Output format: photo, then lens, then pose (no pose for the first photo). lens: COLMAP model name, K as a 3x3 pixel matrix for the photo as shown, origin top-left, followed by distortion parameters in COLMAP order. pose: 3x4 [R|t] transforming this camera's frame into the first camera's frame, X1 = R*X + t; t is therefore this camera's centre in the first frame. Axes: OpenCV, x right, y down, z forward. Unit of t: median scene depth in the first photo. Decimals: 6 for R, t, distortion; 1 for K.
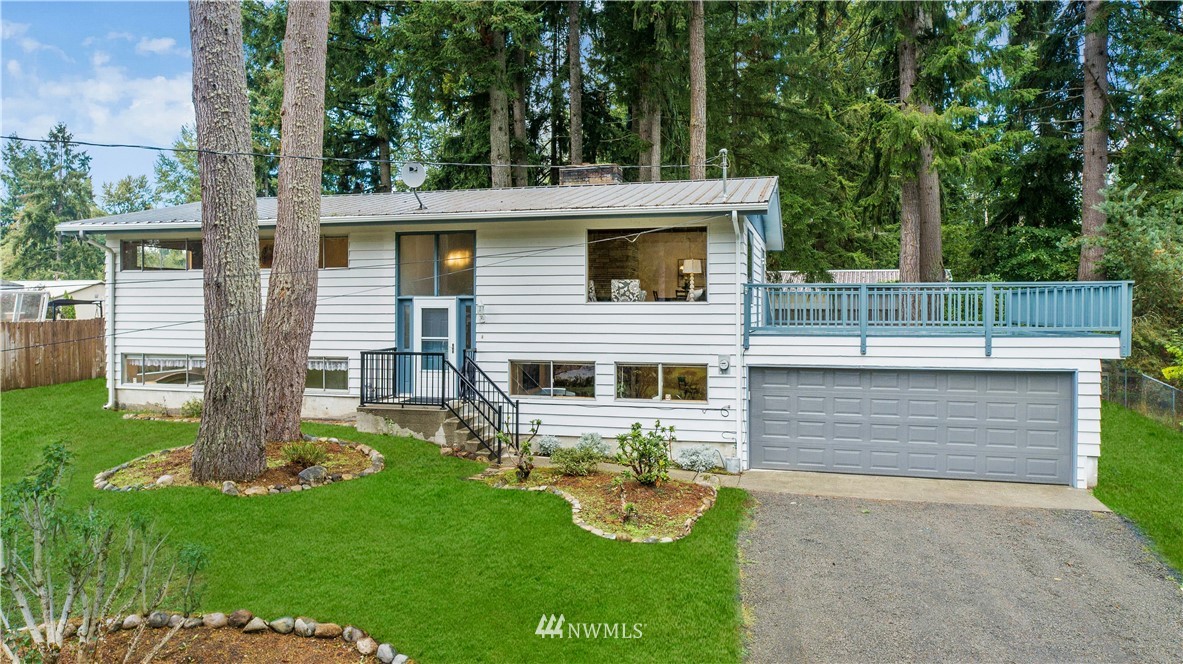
lens RADIAL K [[788.9, 0, 591.4], [0, 788.9, 318.9], [0, 0, 1]] dist [-0.007527, -0.000590]
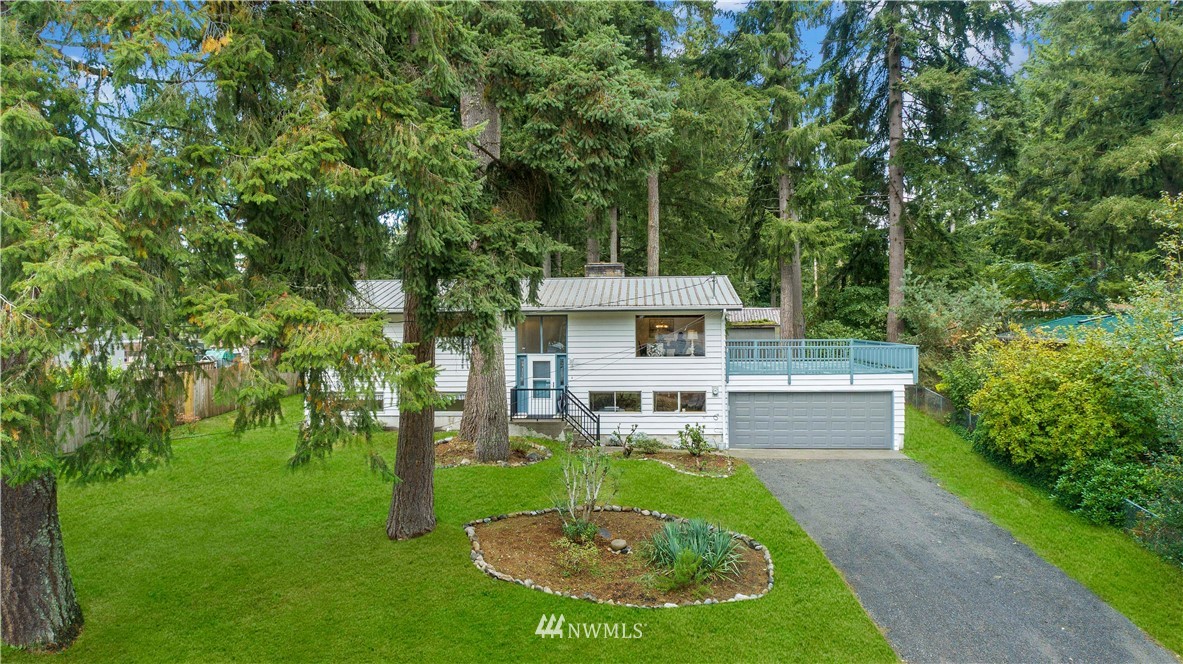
lens RADIAL K [[764.0, 0, 591.5], [0, 764.0, 332.0], [0, 0, 1]] dist [-0.006271, 0.003993]
pose [[0.981143, -0.010500, 0.192998, -0.427399], [0.011056, 0.999937, -0.001805, -0.074537], [-0.192967, 0.003905, 0.981198, -0.634466]]
